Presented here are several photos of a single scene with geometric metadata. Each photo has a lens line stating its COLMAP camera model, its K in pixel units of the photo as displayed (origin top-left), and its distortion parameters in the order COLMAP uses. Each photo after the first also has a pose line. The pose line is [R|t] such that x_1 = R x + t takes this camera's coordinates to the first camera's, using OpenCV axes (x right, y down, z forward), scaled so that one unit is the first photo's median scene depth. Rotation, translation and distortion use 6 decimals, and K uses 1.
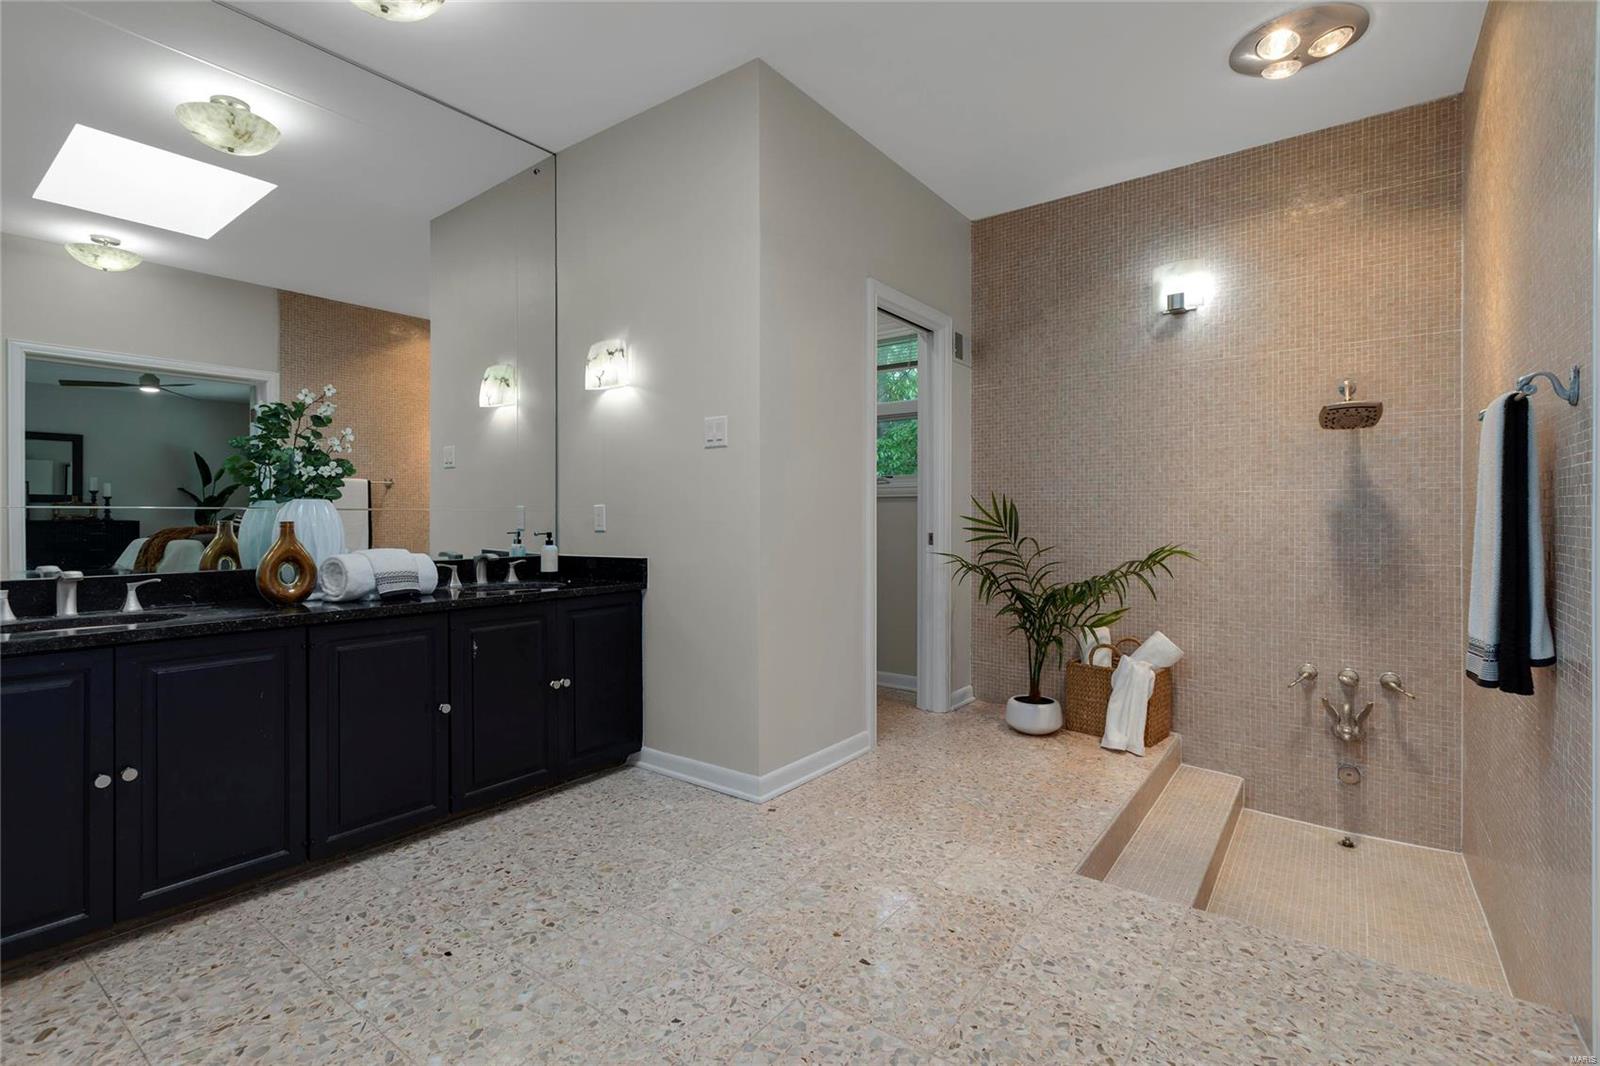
lens RADIAL K [[733.9, 0, 796.1], [0, 733.9, 523.4], [0, 0, 1]] dist [0.000853, -0.000270]
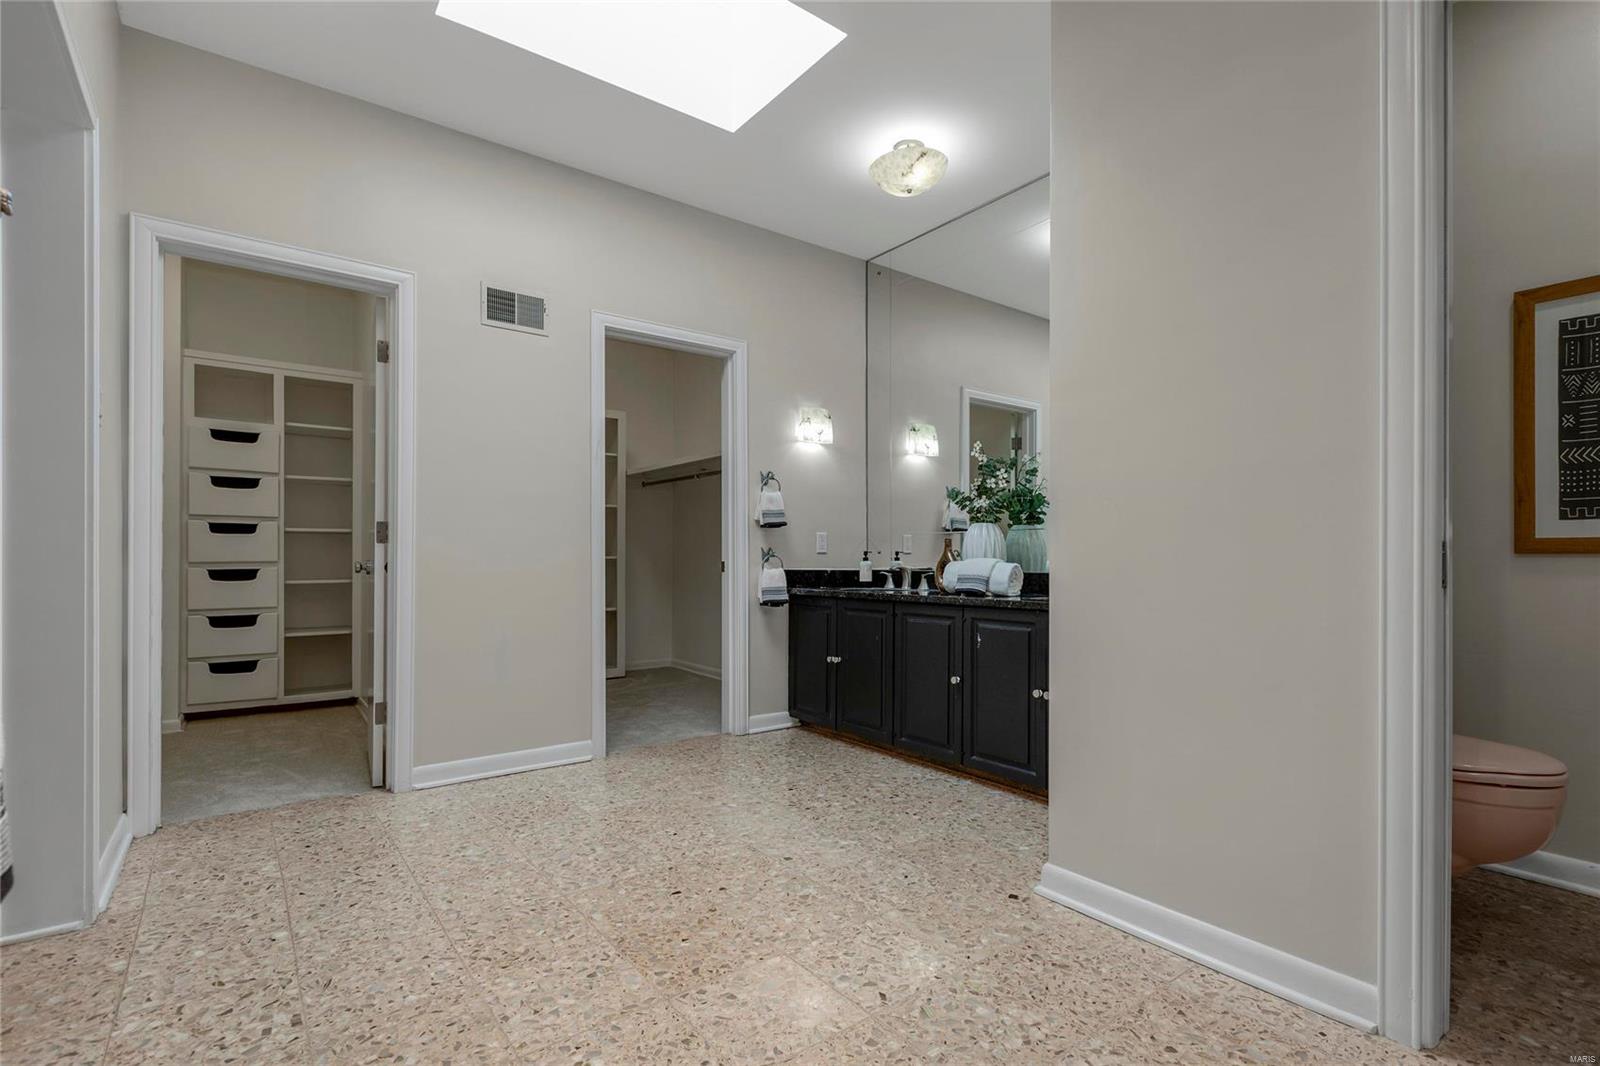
lens RADIAL K [[733.9, 0, 796.5], [0, 733.9, 549.8], [0, 0, 1]] dist [0.000853, -0.000270]
pose [[-0.267006, -0.010630, -0.963636, 1.030464], [-0.009078, 0.999923, -0.008515, 0.038935], [0.963652, 0.006474, -0.267082, 1.288941]]
